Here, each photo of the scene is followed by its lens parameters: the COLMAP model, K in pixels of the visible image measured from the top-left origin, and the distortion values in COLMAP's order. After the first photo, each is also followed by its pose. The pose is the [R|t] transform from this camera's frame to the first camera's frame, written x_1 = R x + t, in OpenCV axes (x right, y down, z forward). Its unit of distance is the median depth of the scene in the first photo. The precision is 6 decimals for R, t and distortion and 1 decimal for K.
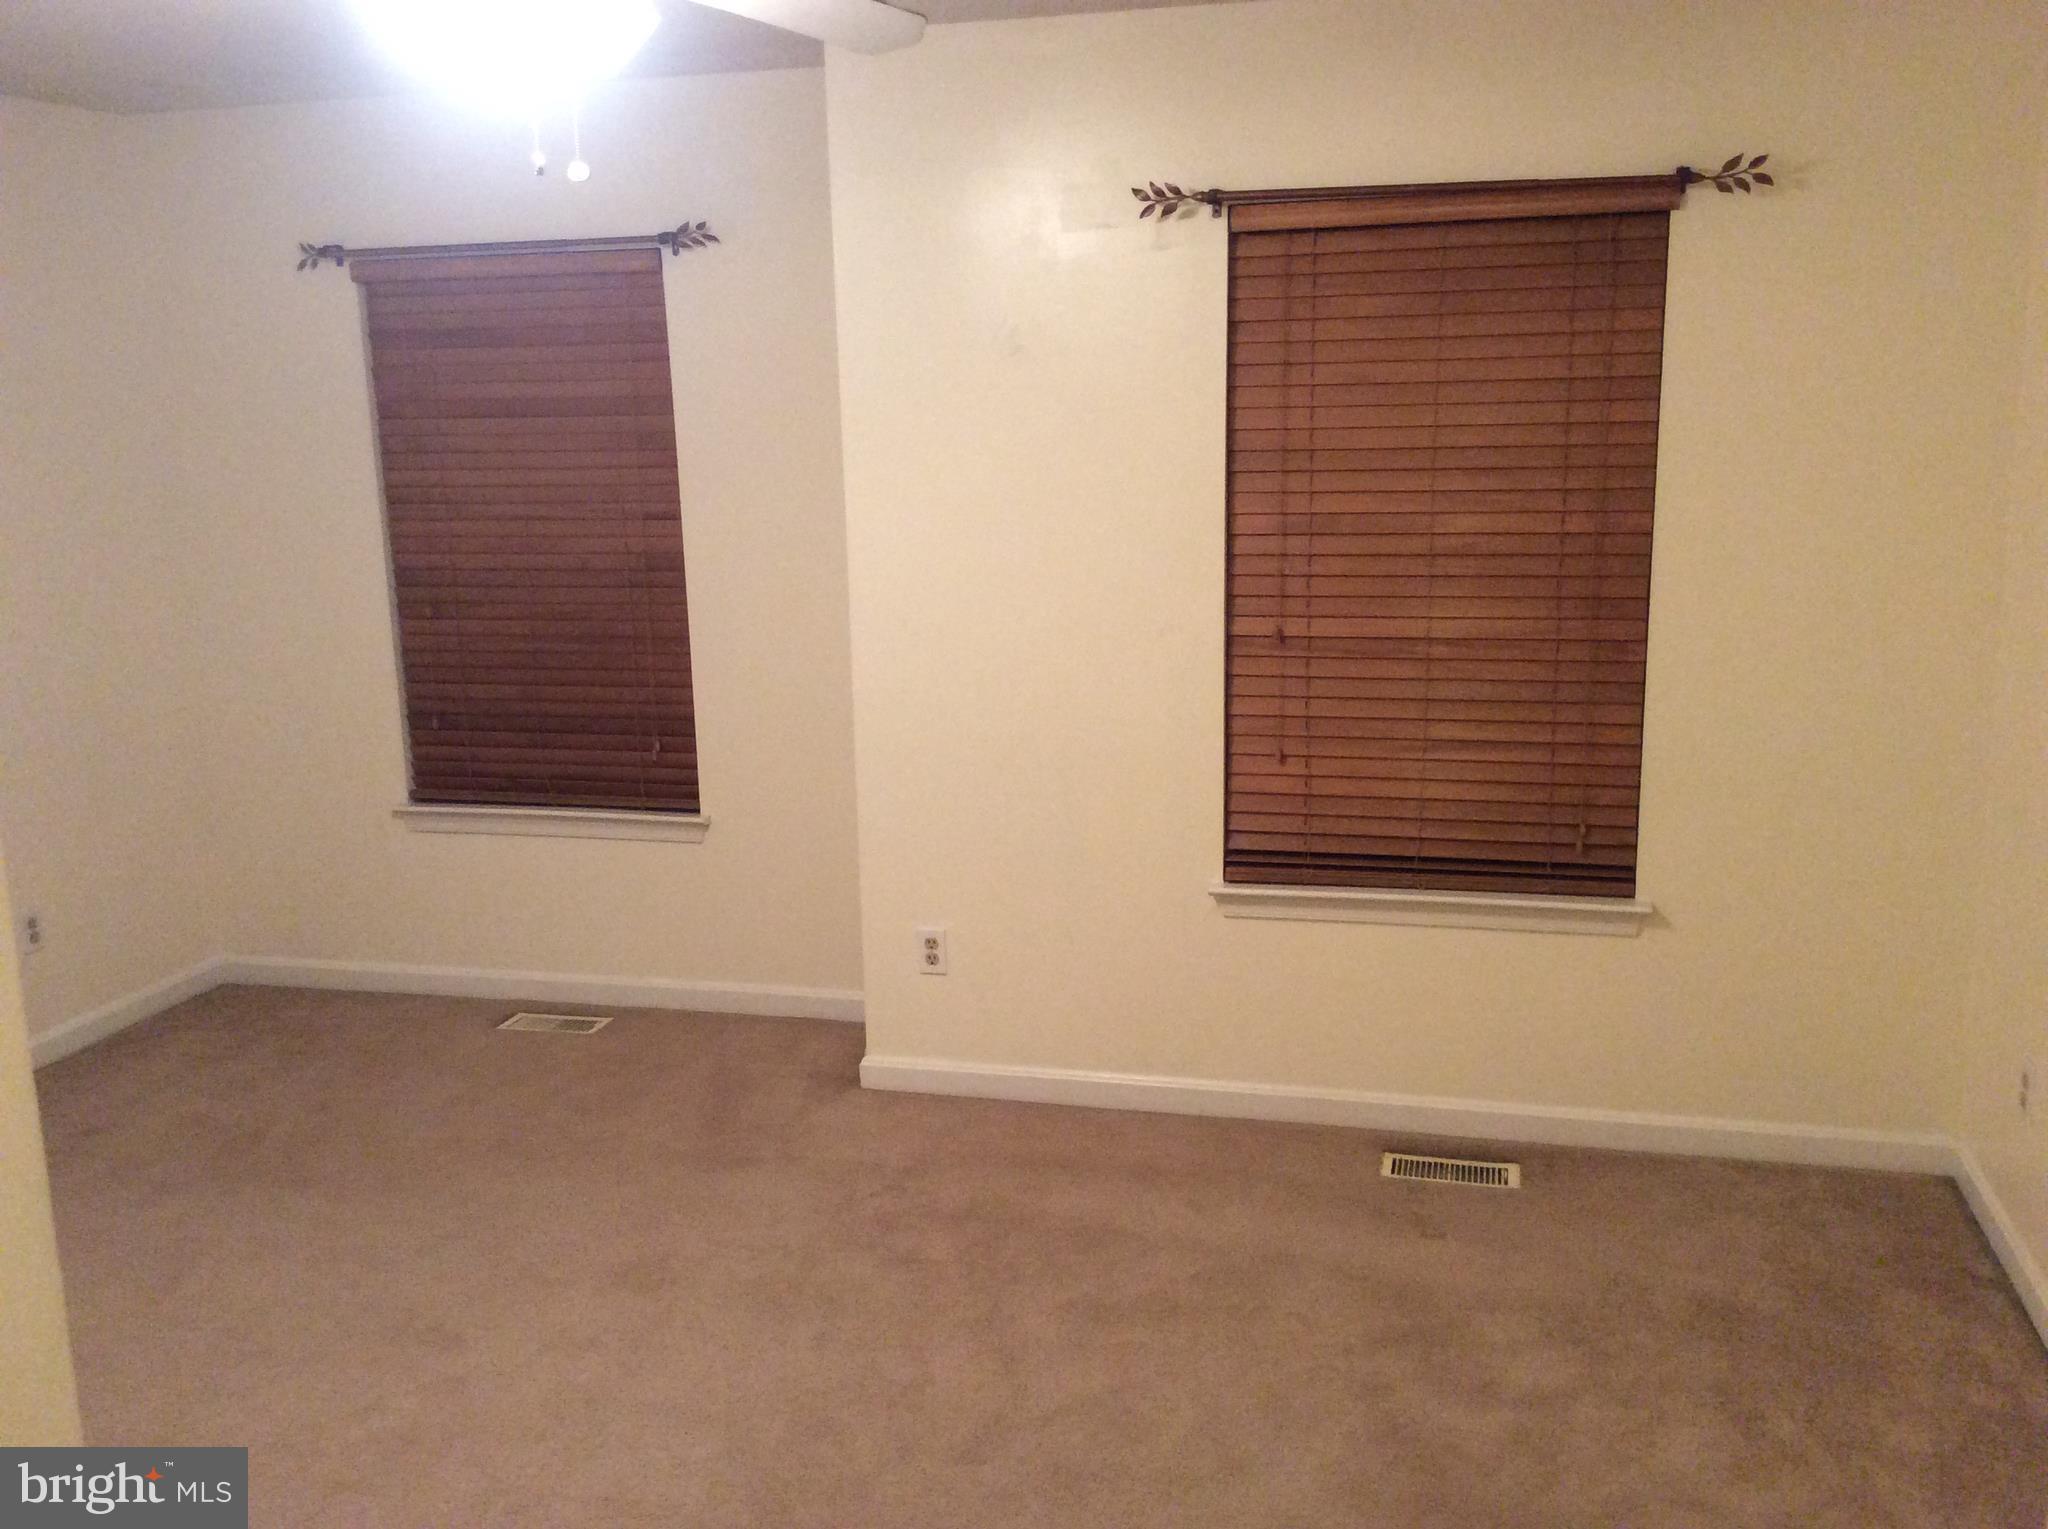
lens RADIAL K [[1773.7, 0, 1027.9], [0, 1773.7, 756.7], [0, 0, 1]] dist [0.153816, -0.288855]
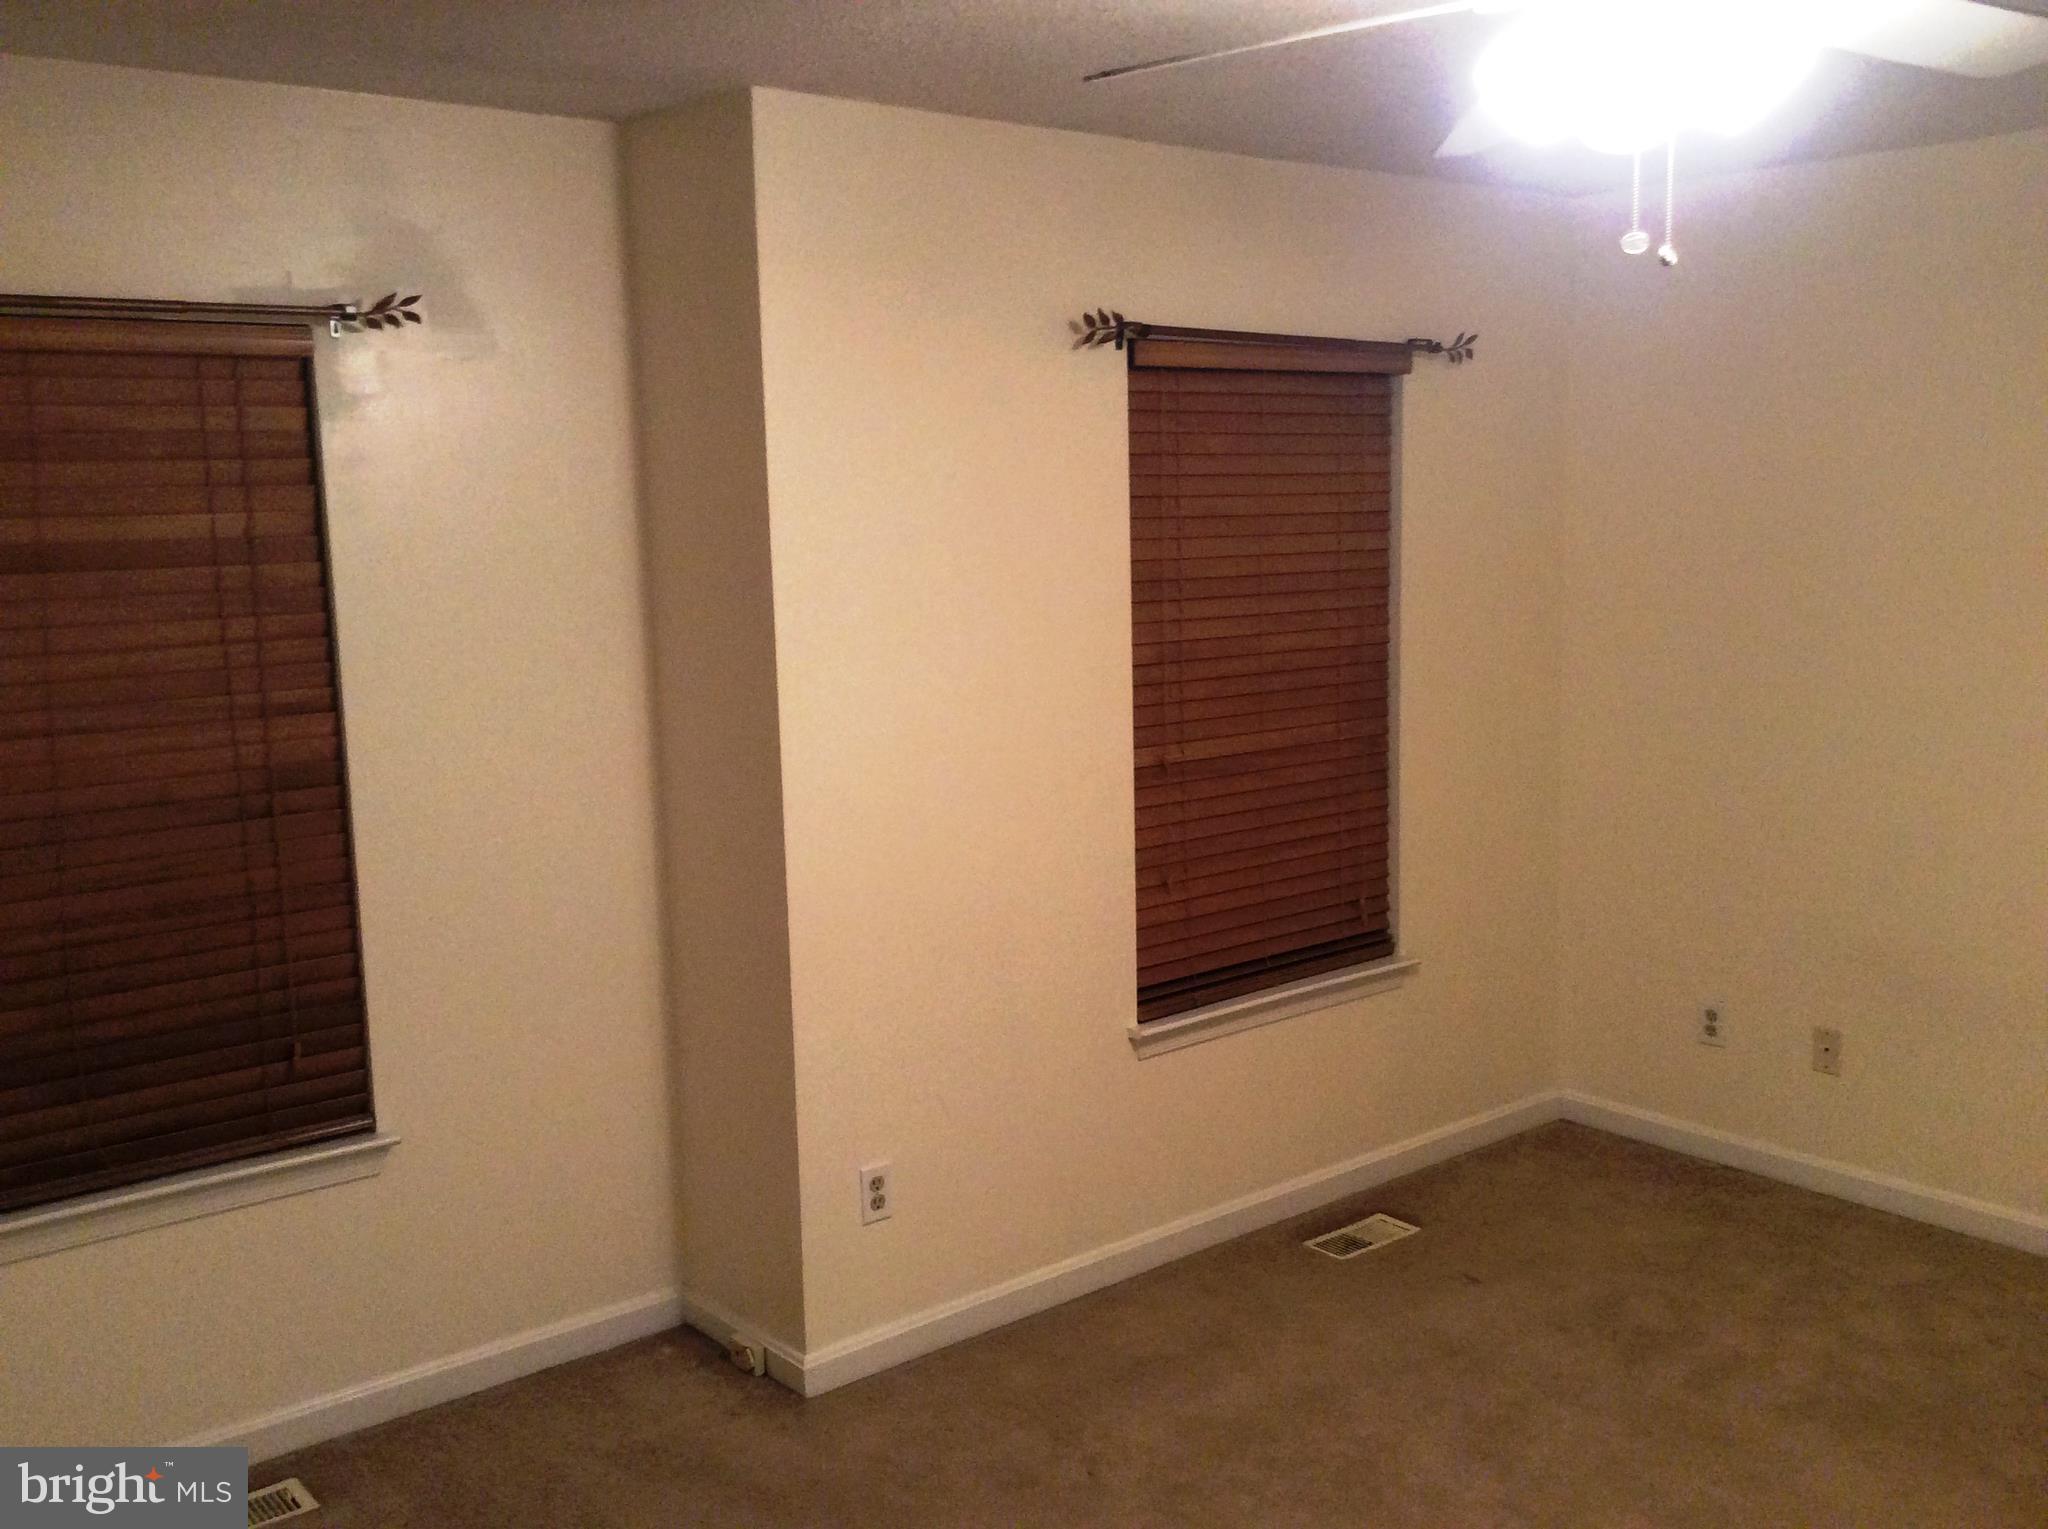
lens RADIAL K [[1884.2, 0, 1024.0], [0, 1884.2, 764.5], [0, 0, 1]] dist [0.137995, -0.198196]
pose [[0.606451, -0.105761, 0.788056, -0.738294], [0.168047, 0.985774, 0.002975, -0.083680], [-0.777160, 0.130626, 0.615597, 0.408219]]
